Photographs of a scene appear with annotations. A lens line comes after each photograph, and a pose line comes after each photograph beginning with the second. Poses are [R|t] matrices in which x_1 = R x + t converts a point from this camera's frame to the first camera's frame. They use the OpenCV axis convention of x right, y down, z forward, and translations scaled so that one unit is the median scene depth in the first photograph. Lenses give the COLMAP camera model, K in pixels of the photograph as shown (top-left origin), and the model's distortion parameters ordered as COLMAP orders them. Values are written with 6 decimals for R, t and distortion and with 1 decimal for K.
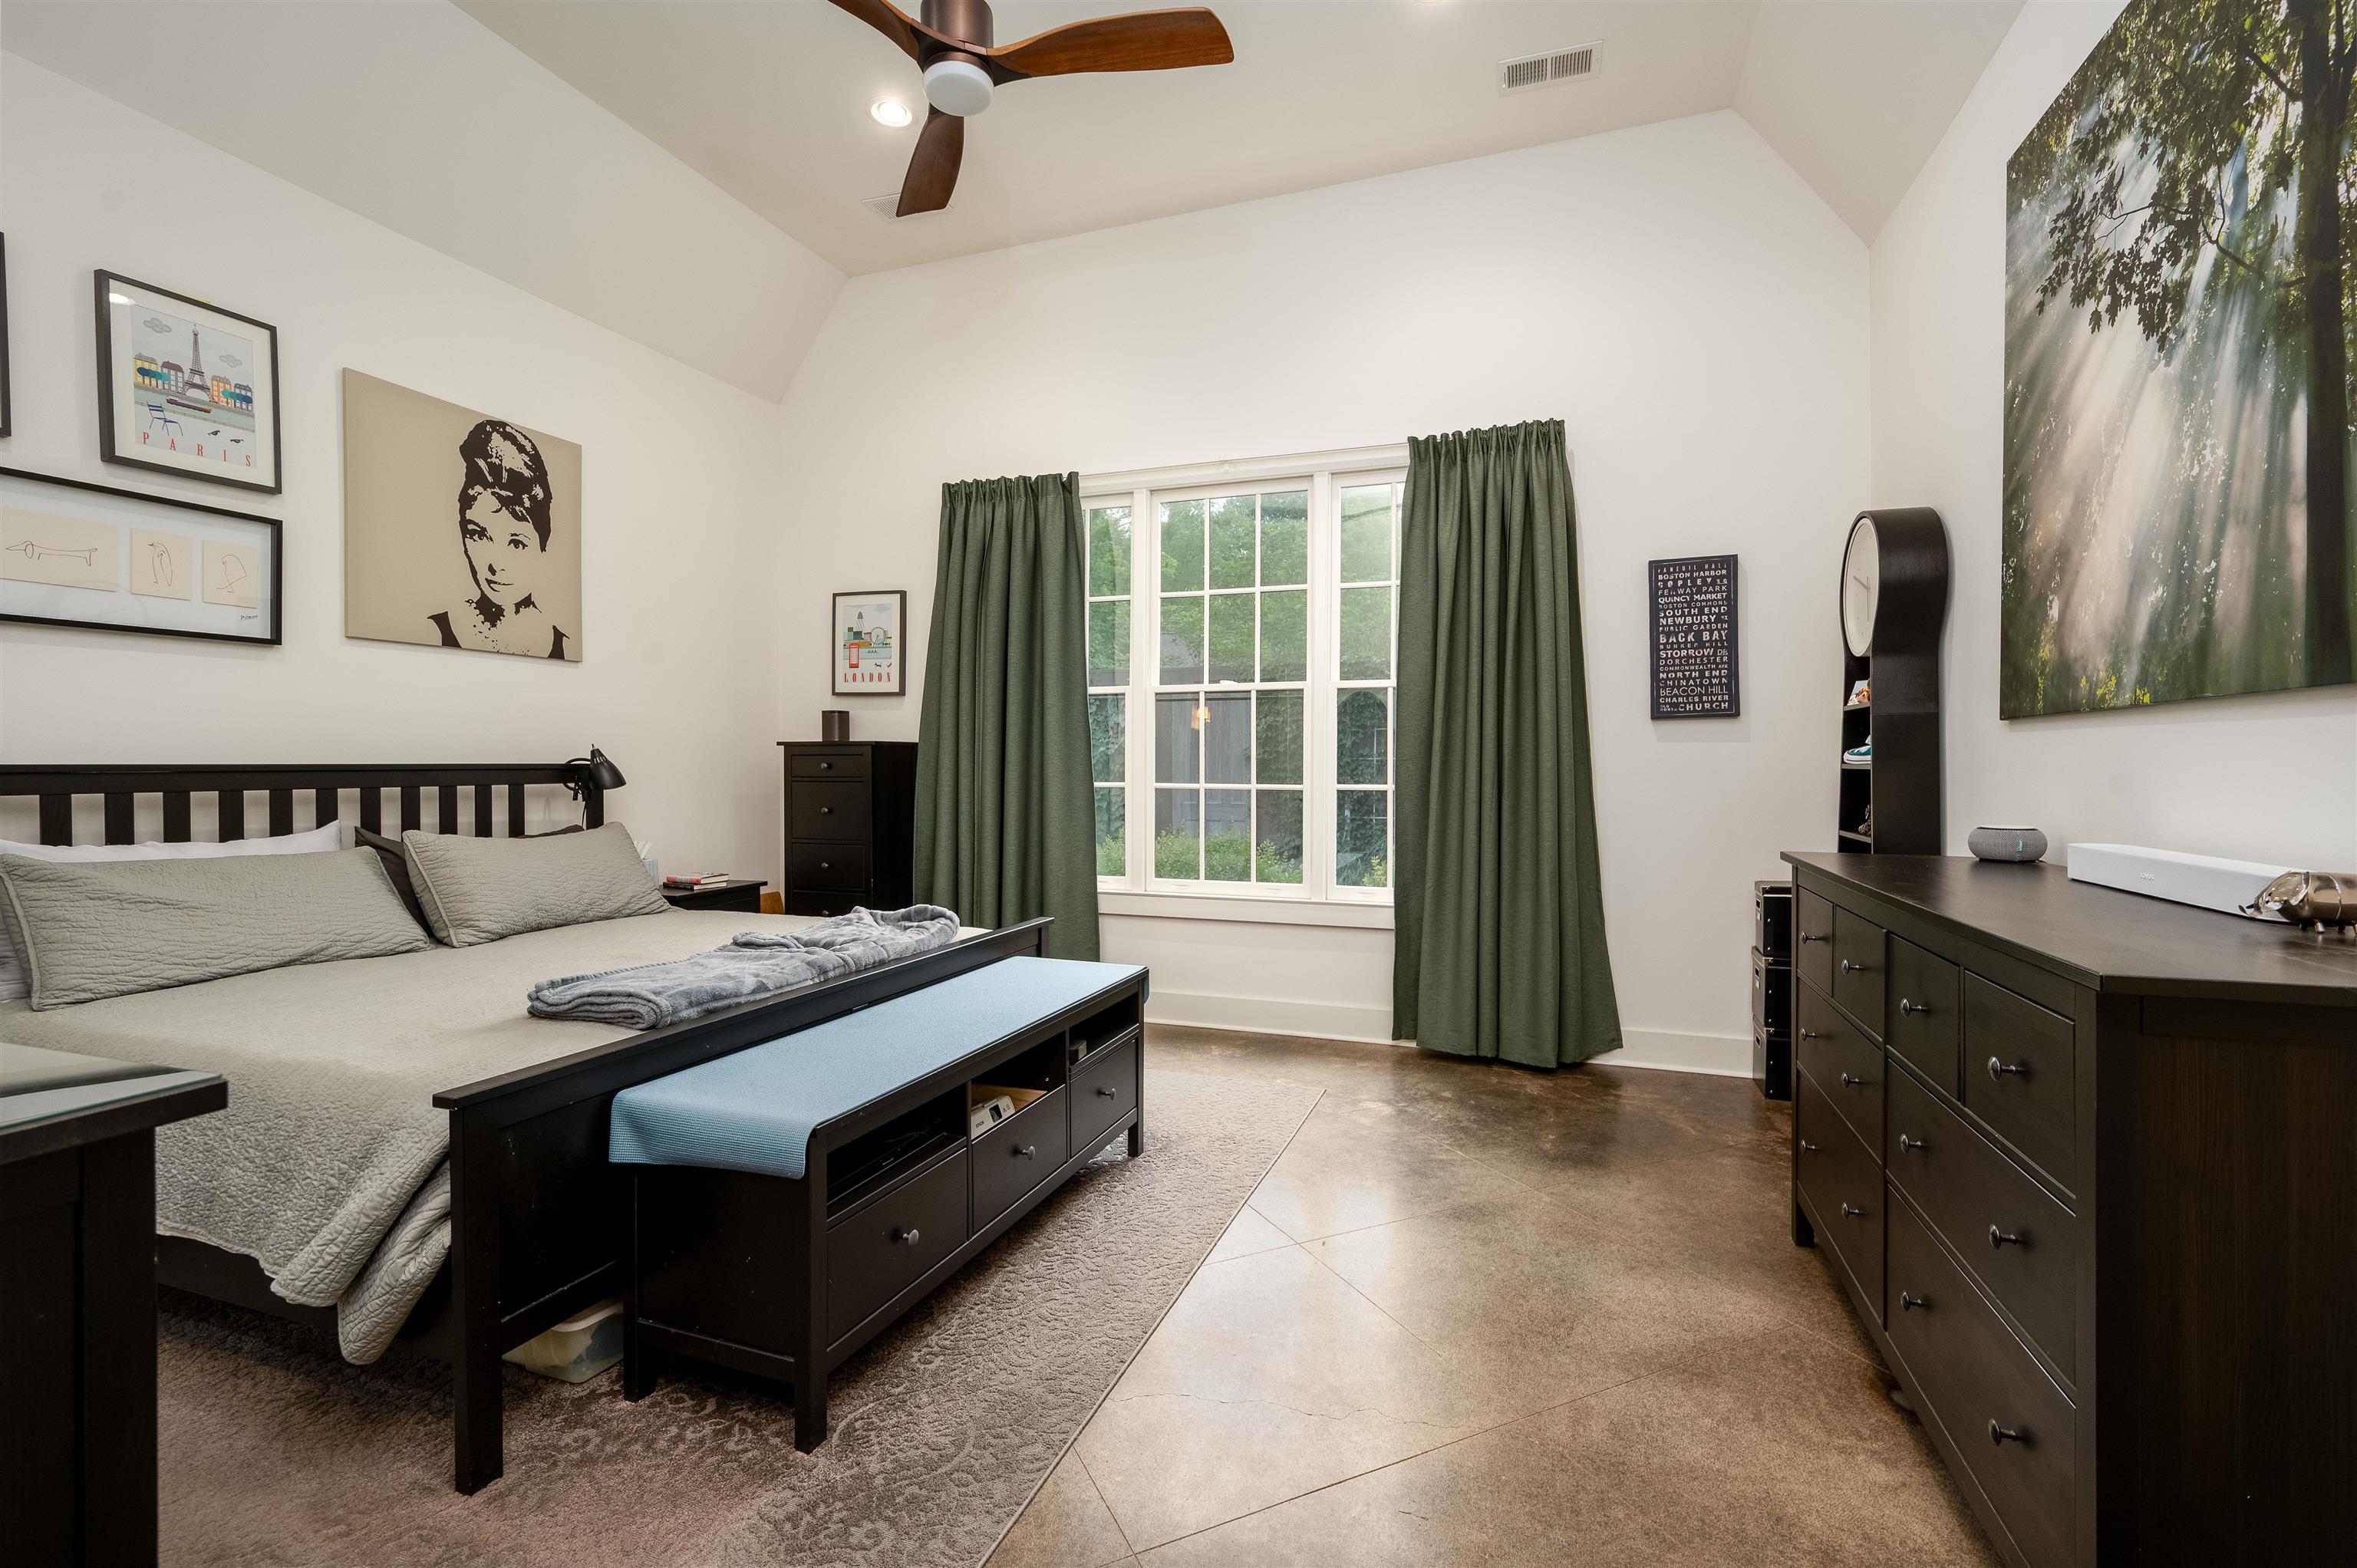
lens RADIAL K [[1032.3, 0, 1182.3], [0, 1032.3, 779.8], [0, 0, 1]] dist [-0.001627, -0.000127]
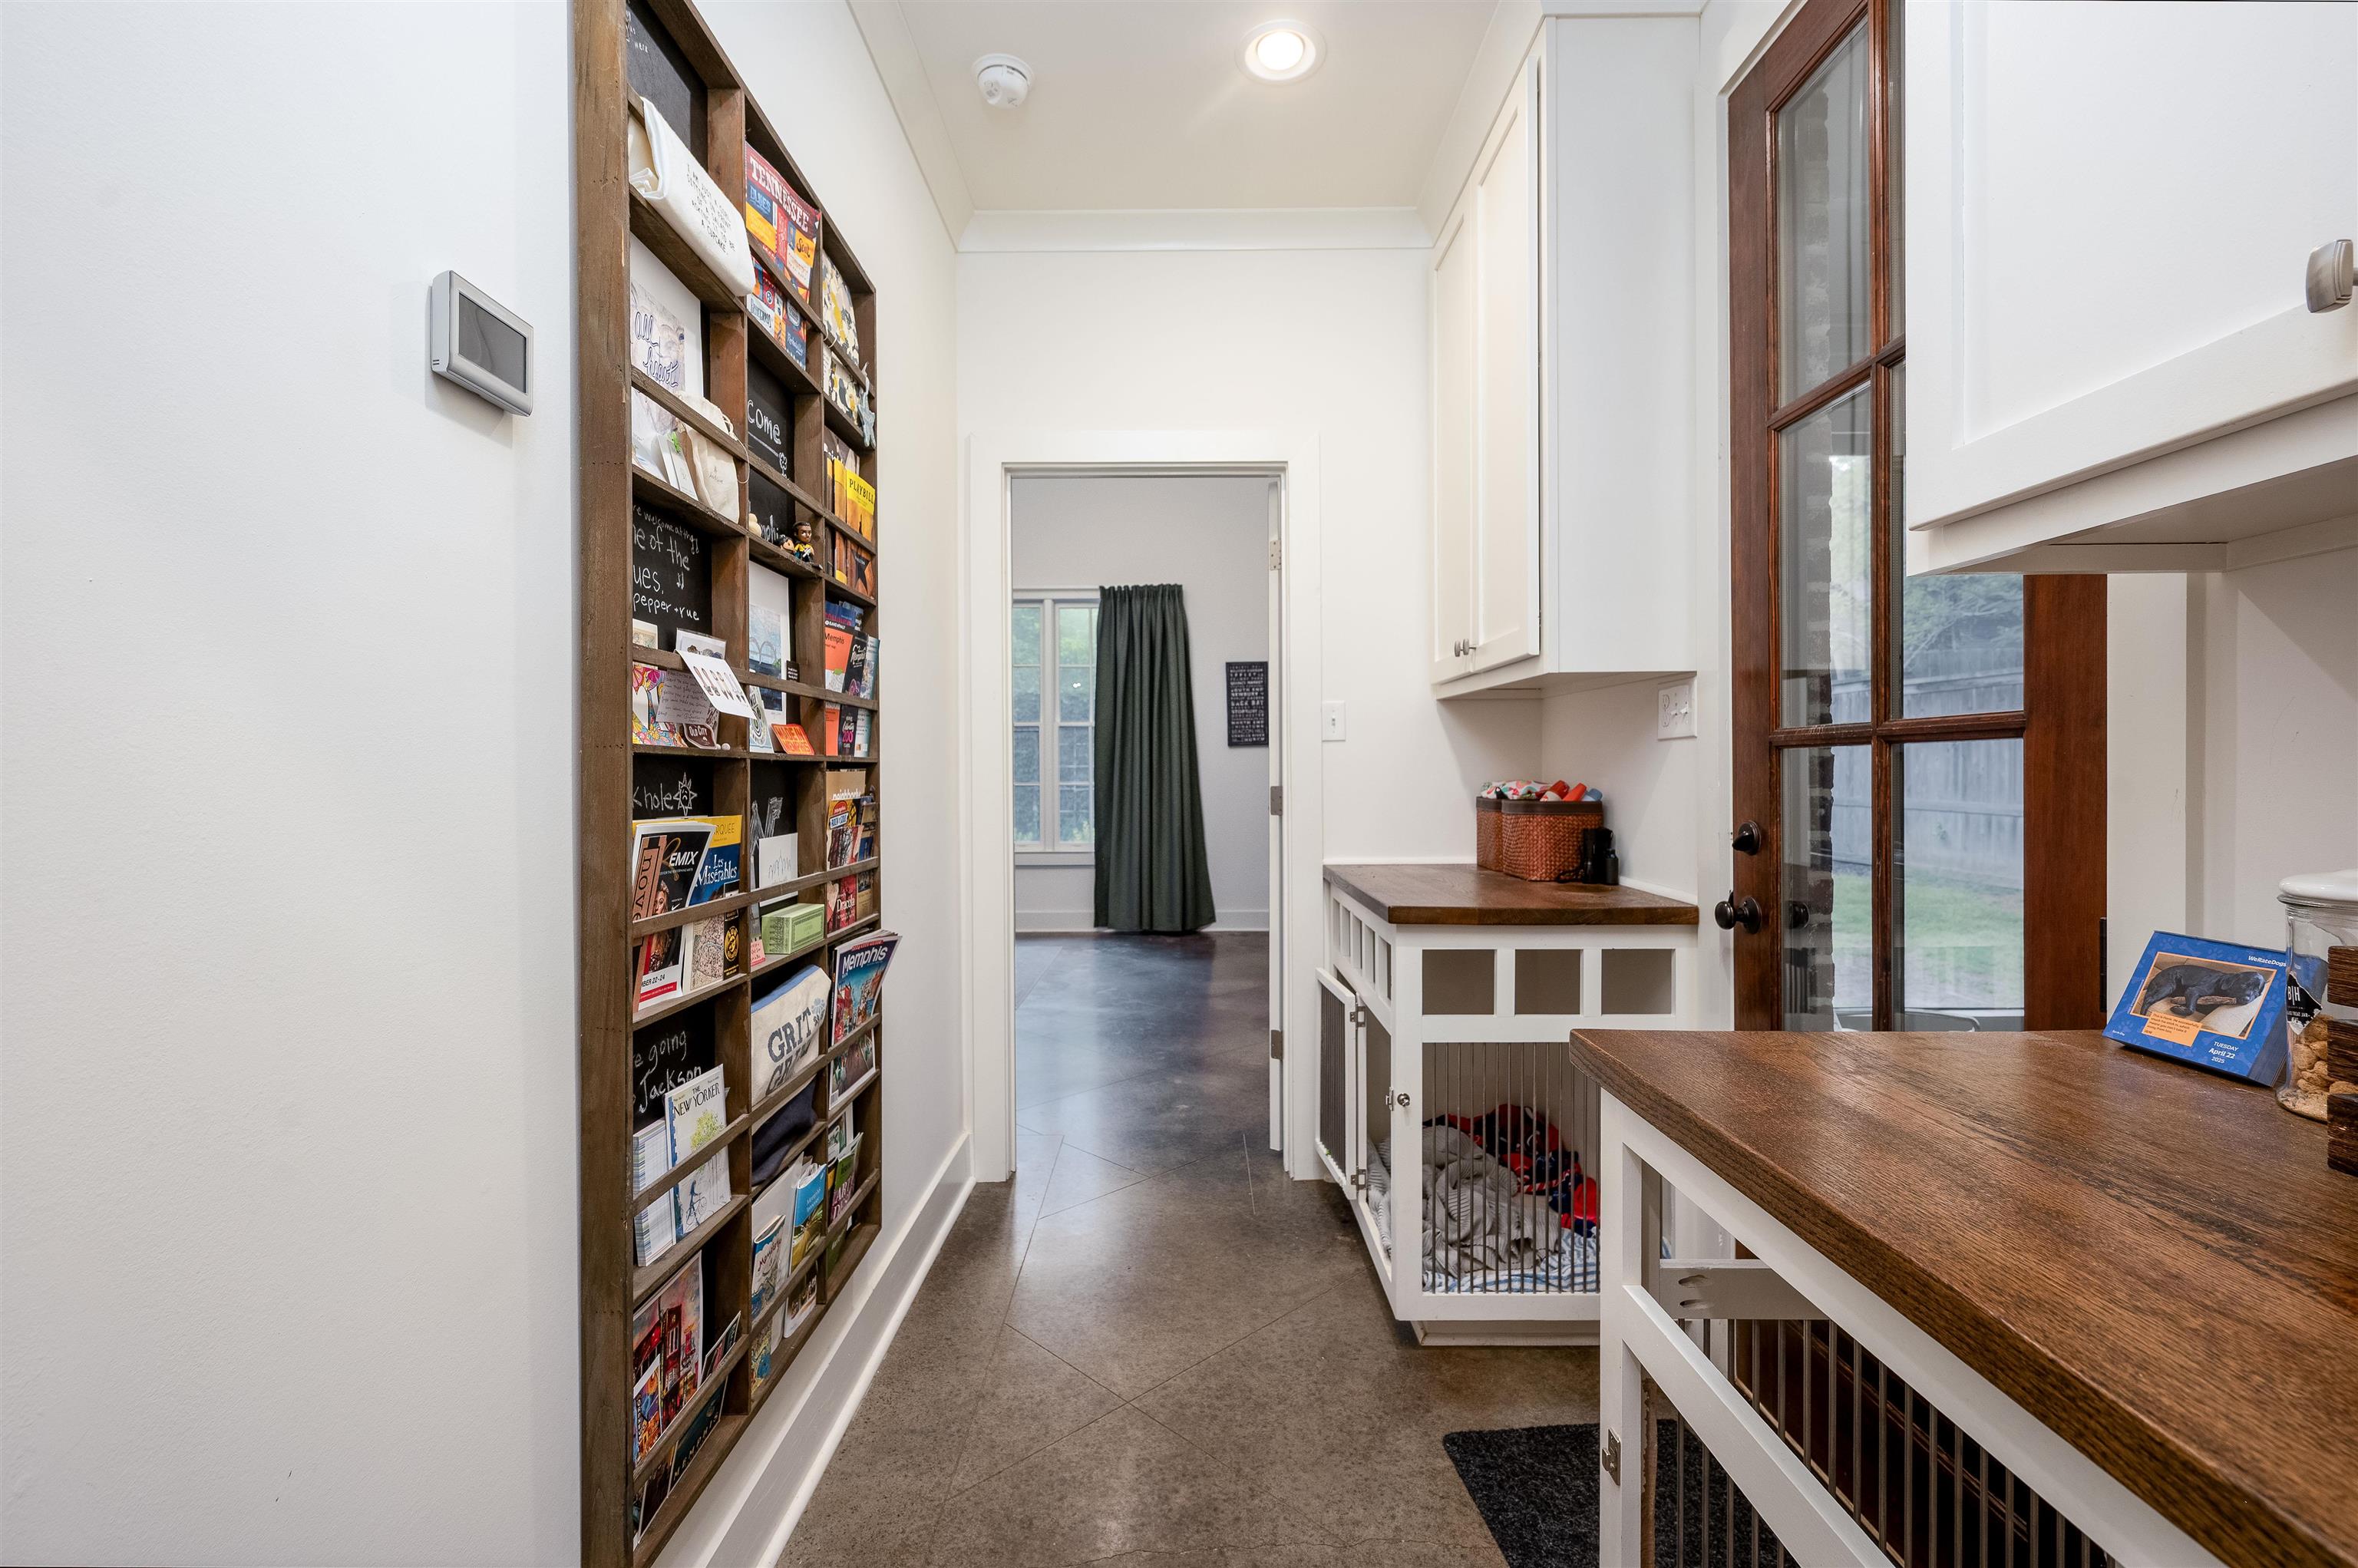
lens RADIAL K [[1032.8, 0, 1179.9], [0, 1032.8, 782.9], [0, 0, 1]] dist [-0.001627, -0.000127]
pose [[0.945266, -0.009920, 0.326151, -0.238542], [0.011761, 0.999924, -0.003674, 0.013636], [-0.326090, 0.007309, 0.945311, -0.737026]]
